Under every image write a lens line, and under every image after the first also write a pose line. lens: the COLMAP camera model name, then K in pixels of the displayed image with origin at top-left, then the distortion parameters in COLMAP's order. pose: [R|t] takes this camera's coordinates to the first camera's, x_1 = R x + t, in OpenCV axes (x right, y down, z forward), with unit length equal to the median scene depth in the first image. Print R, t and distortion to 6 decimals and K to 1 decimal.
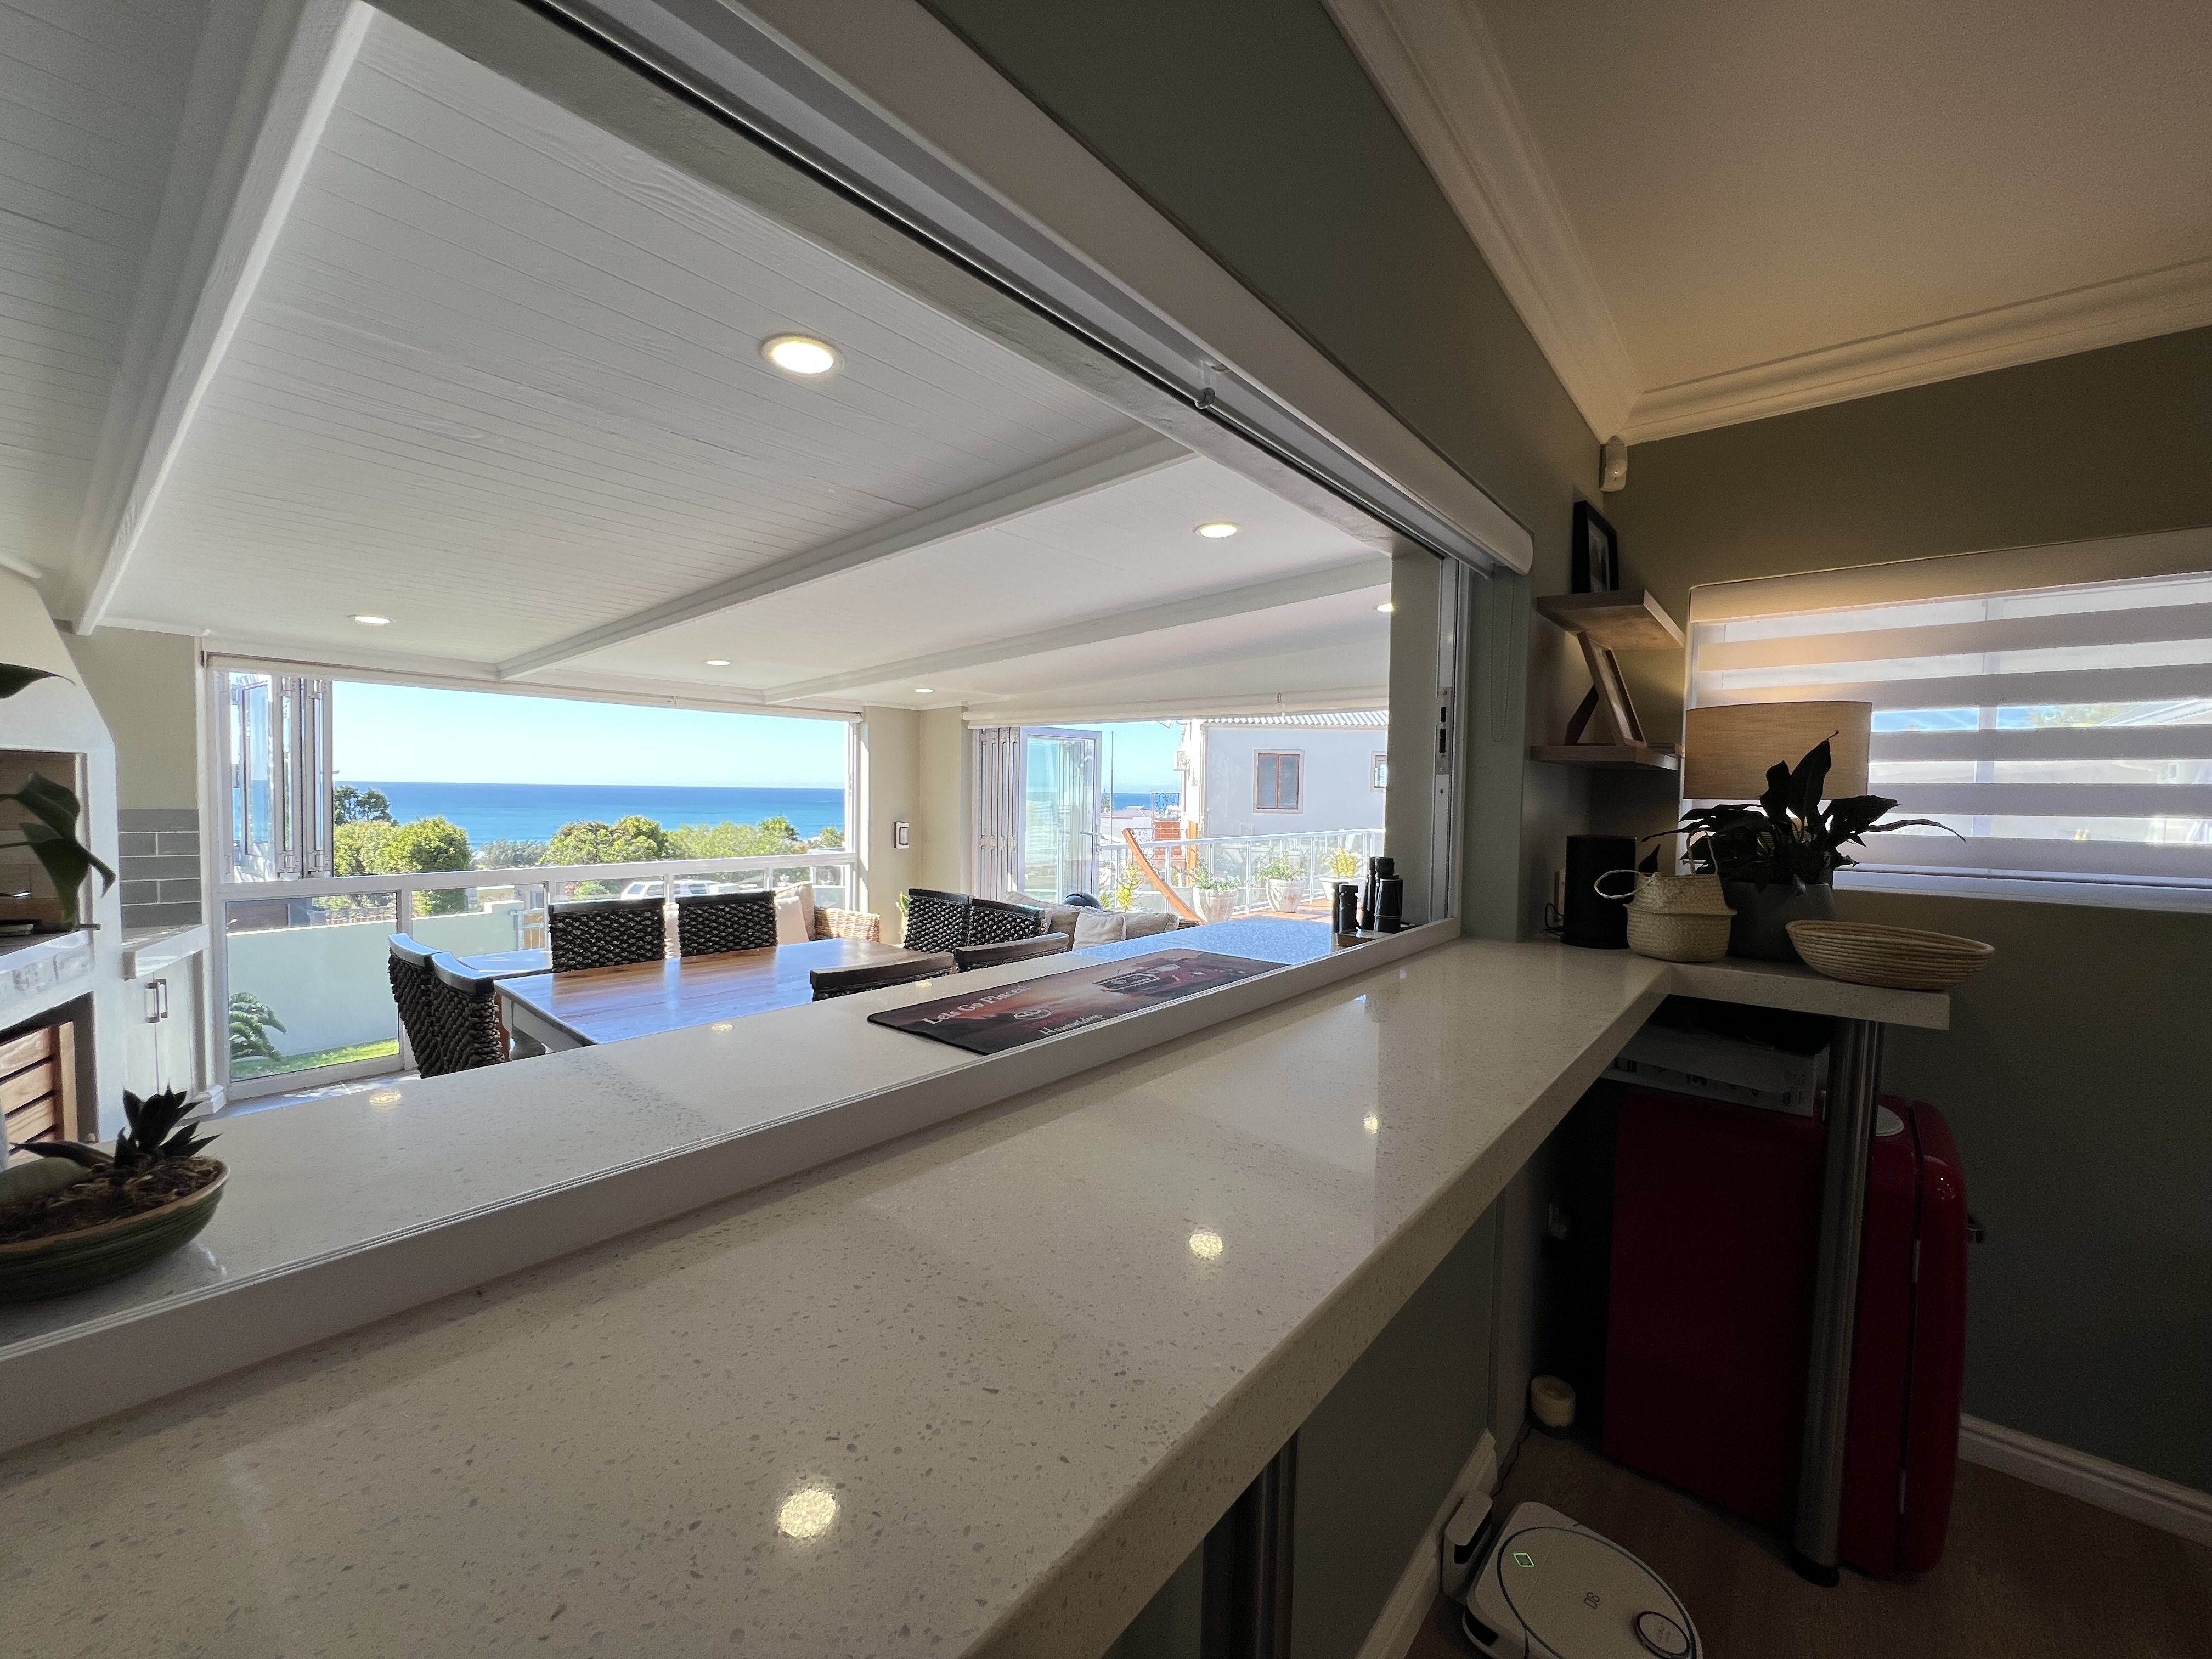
lens RADIAL K [[880.3, 0, 1105.0], [0, 880.3, 832.9], [0, 0, 1]] dist [-0.001193, 0.000209]
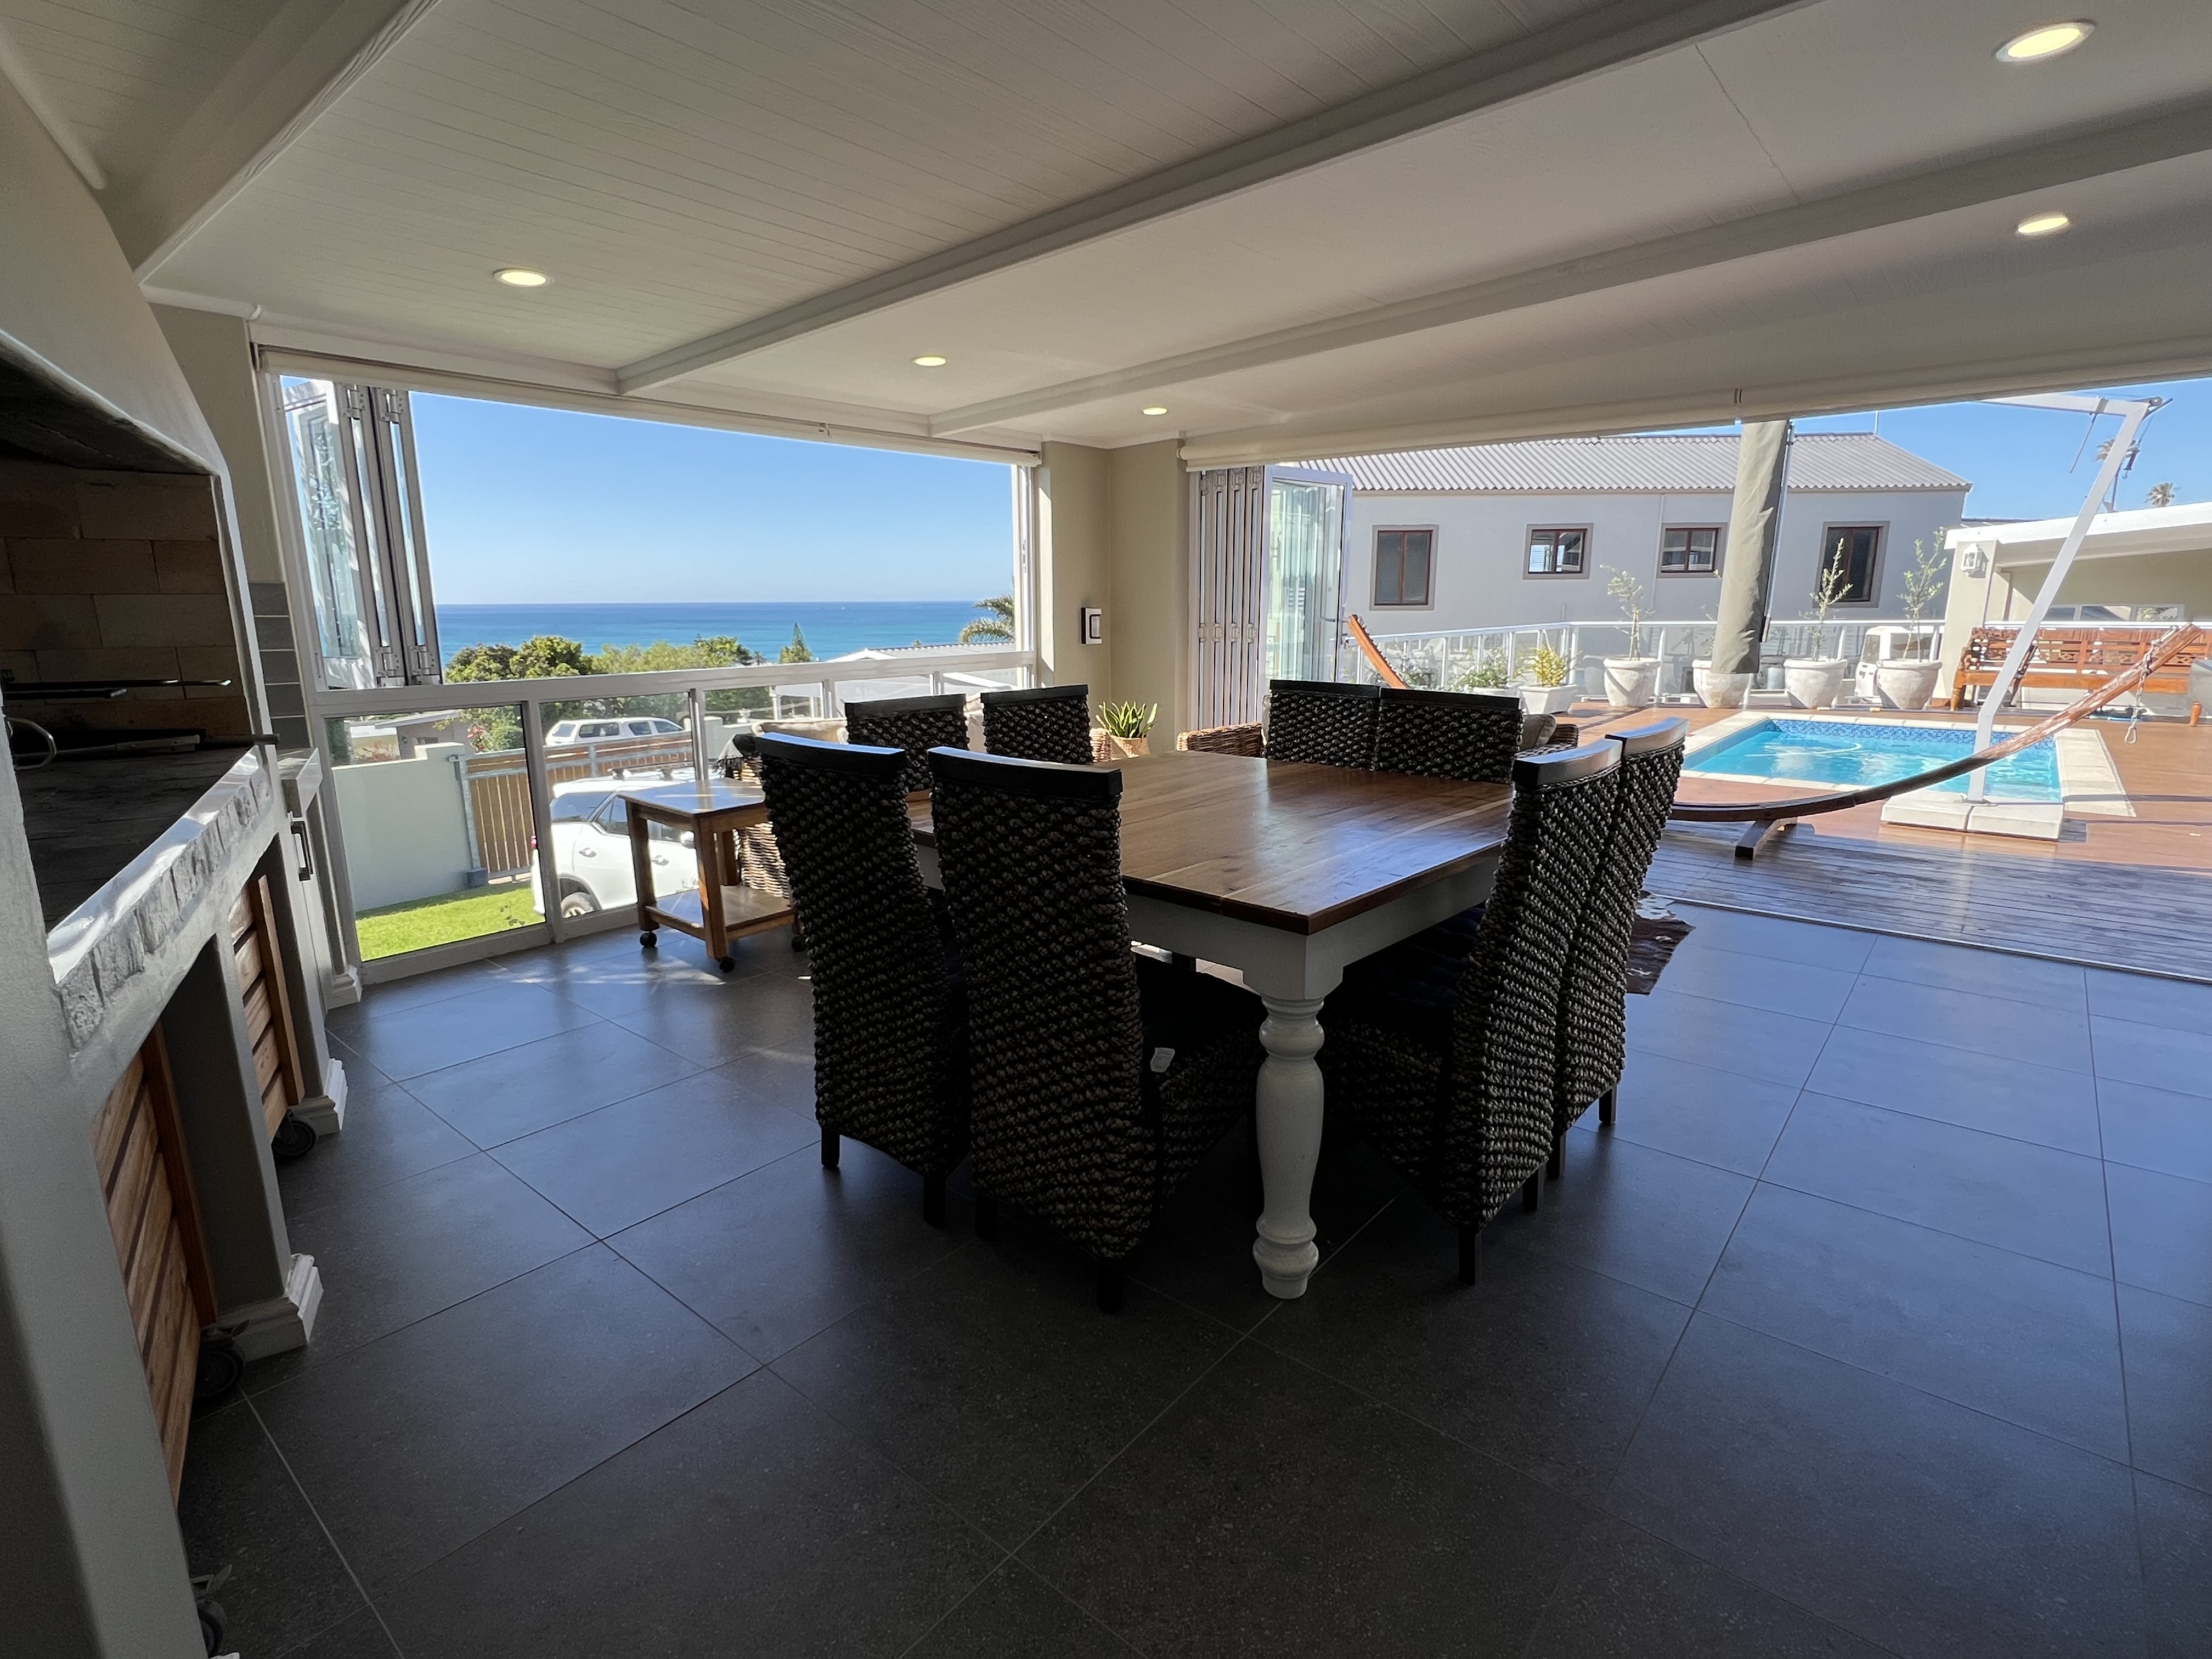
lens RADIAL K [[1100.7, 0, 1105.0], [0, 1100.7, 834.3], [0, 0, 1]] dist [-0.001199, 0.001200]
pose [[0.999706, -0.020125, -0.013493, -0.371779], [0.022080, 0.986010, 0.165219, 0.040052], [0.009979, -0.165468, 0.986165, 0.113584]]
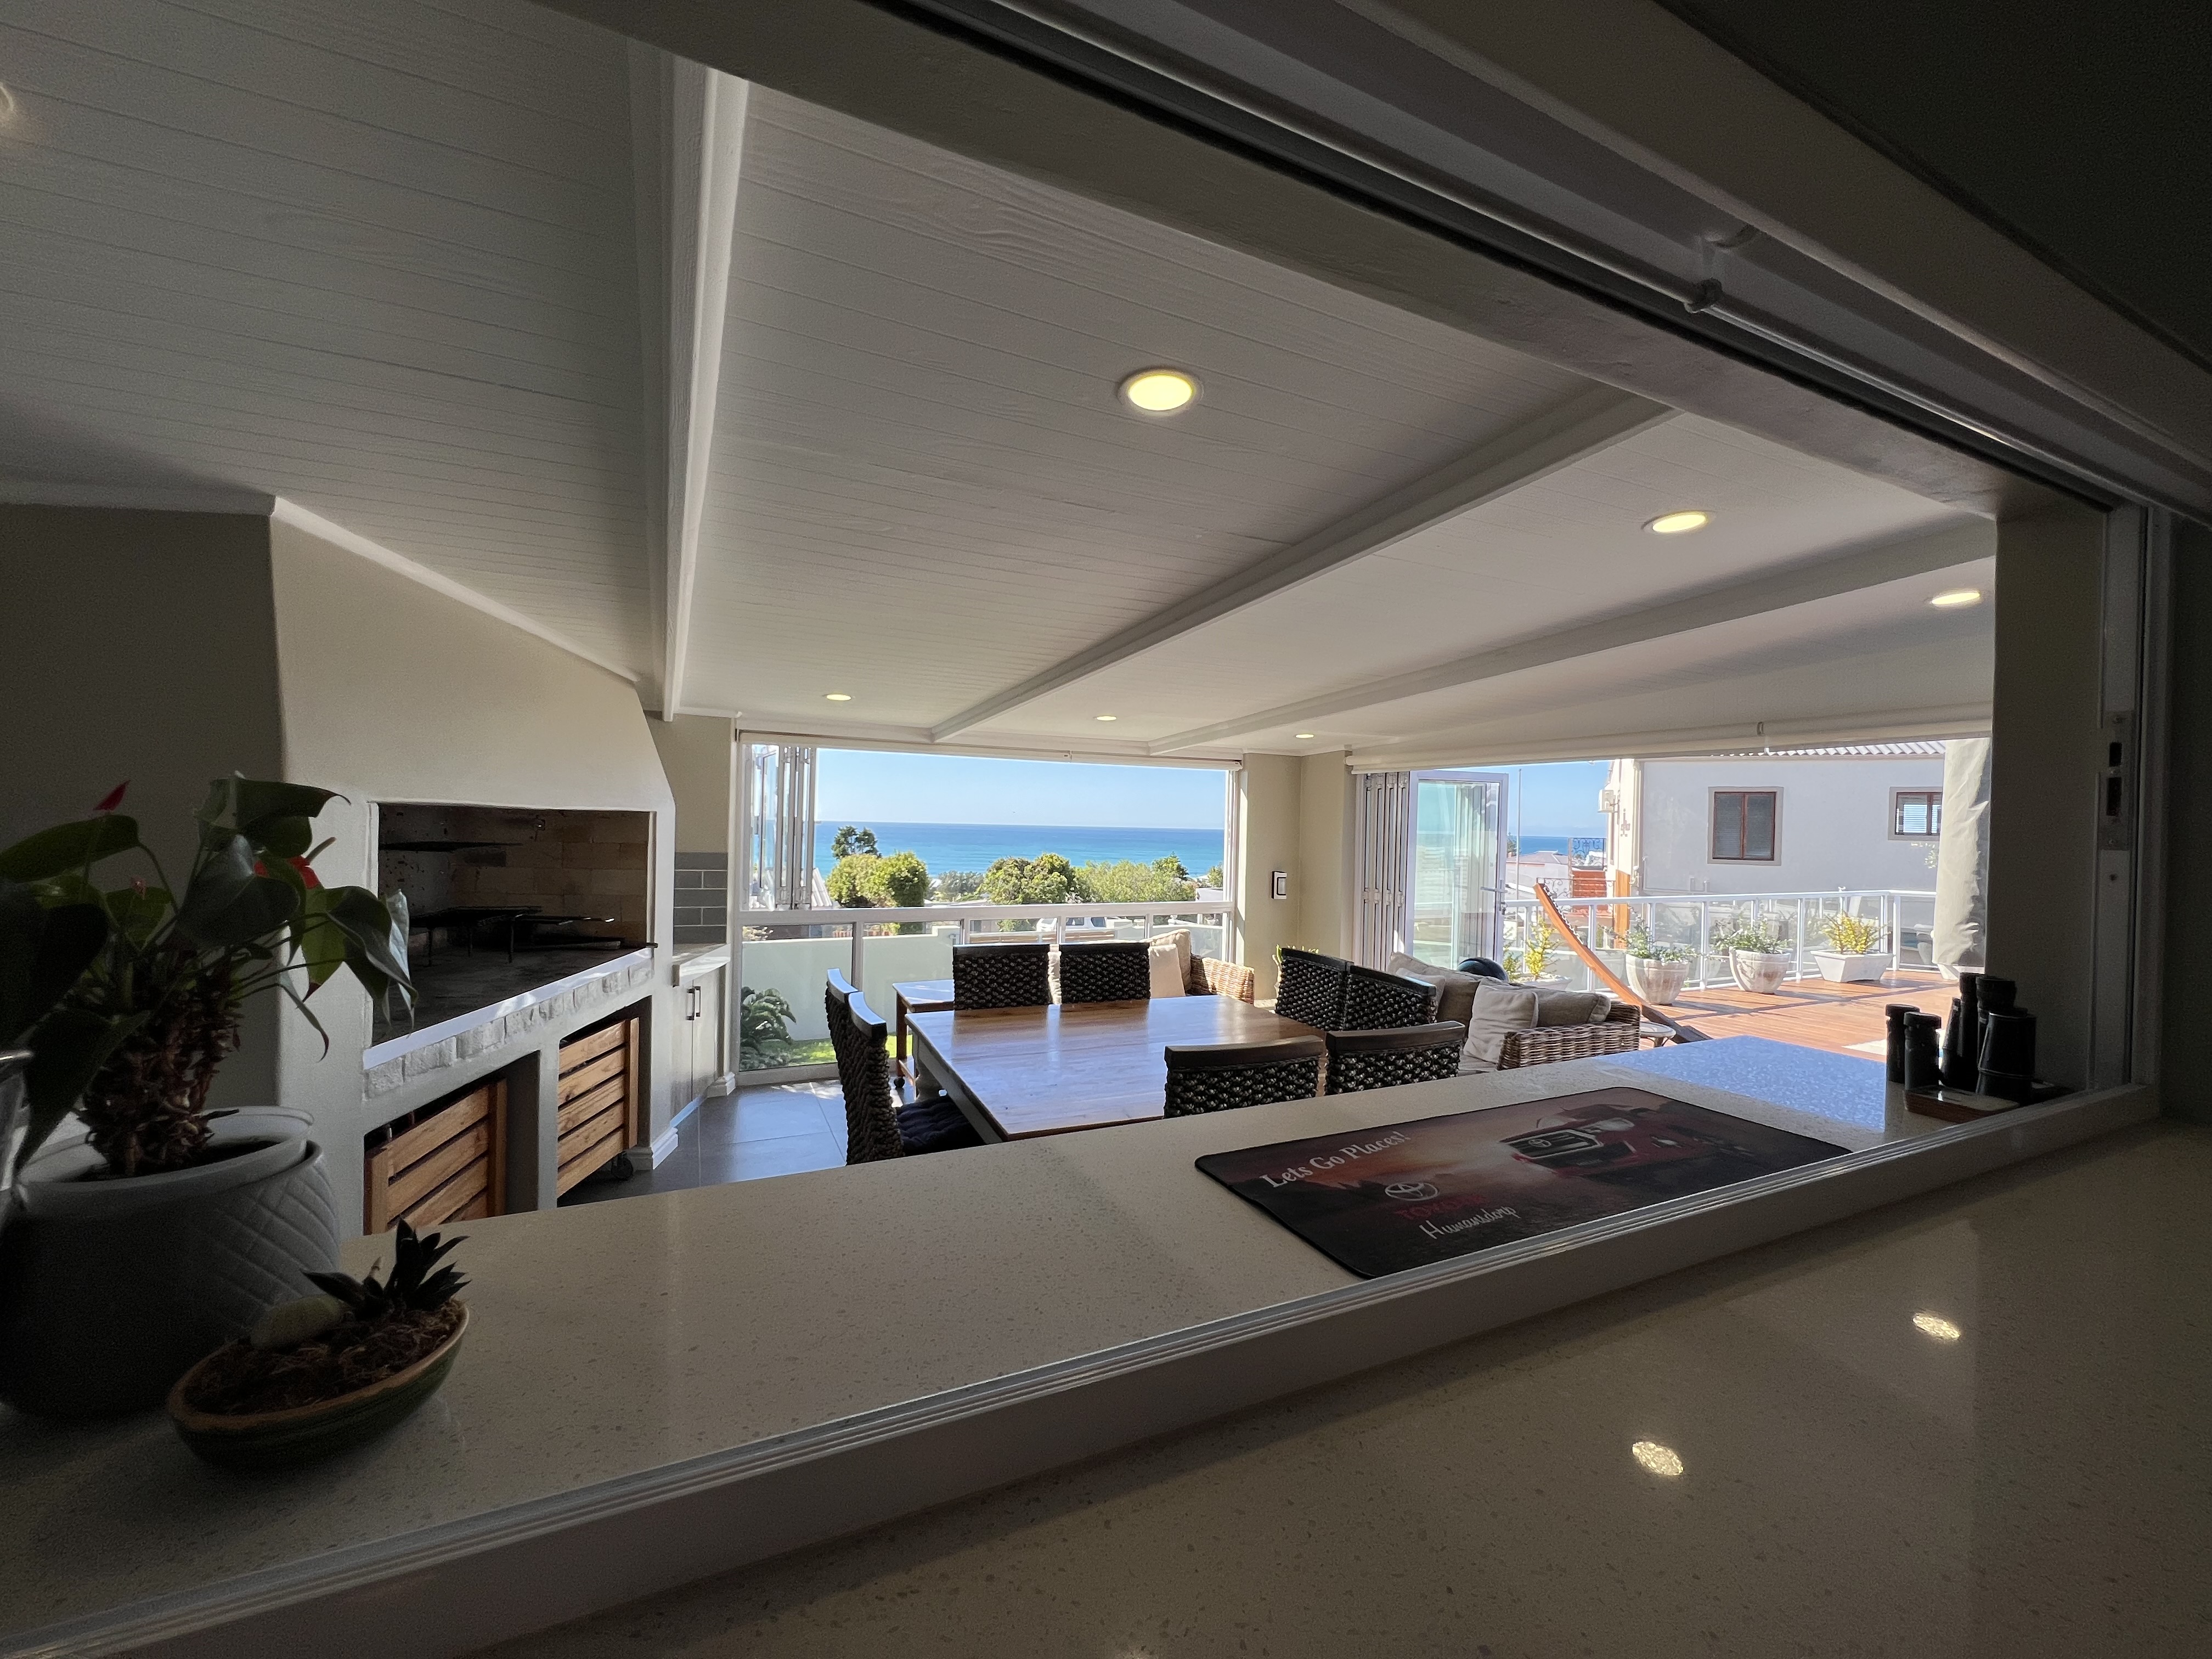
lens RADIAL K [[880.3, 0, 1103.2], [0, 880.3, 835.1], [0, 0, 1]] dist [-0.001193, 0.000209]
pose [[0.907597, 0.008250, -0.419761, -0.003289], [-0.026848, 0.998901, -0.038417, -0.018025], [0.418982, 0.046137, 0.906821, 0.070506]]
